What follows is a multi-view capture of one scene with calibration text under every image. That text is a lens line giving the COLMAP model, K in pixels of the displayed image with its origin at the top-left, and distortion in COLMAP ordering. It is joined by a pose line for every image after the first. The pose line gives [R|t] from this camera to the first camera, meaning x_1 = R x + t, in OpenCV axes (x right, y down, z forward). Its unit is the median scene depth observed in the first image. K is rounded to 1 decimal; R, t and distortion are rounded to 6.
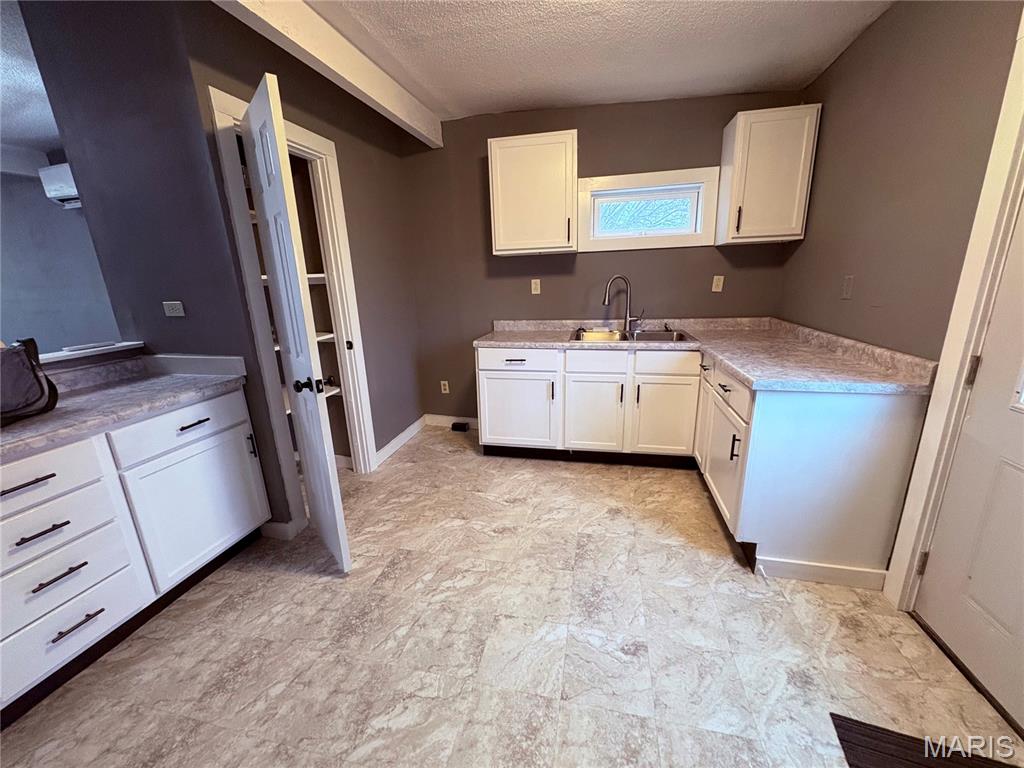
lens RADIAL K [[411.4, 0, 509.7], [0, 411.4, 386.5], [0, 0, 1]] dist [0.001122, 0.000209]
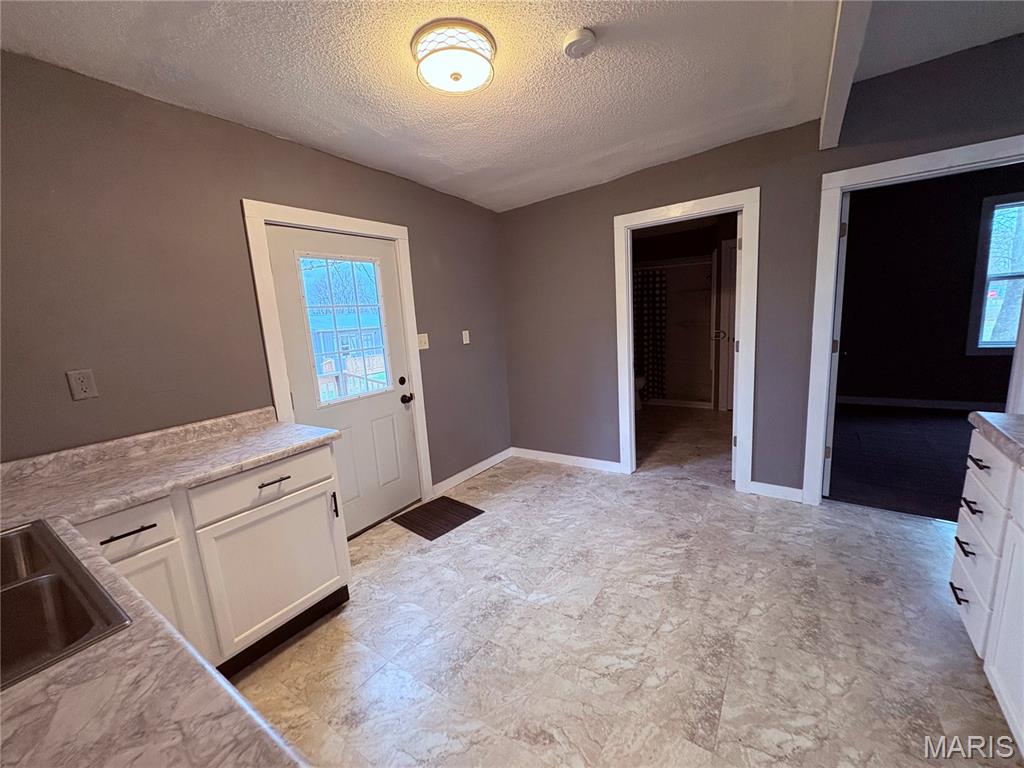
lens RADIAL K [[411.4, 0, 511.6], [0, 411.4, 384.8], [0, 0, 1]] dist [0.001122, 0.000209]
pose [[-0.926052, 0.027260, 0.376410, -0.285420], [0.185214, 0.901841, 0.390357, -0.468198], [-0.328821, 0.431208, -0.840200, 1.649486]]
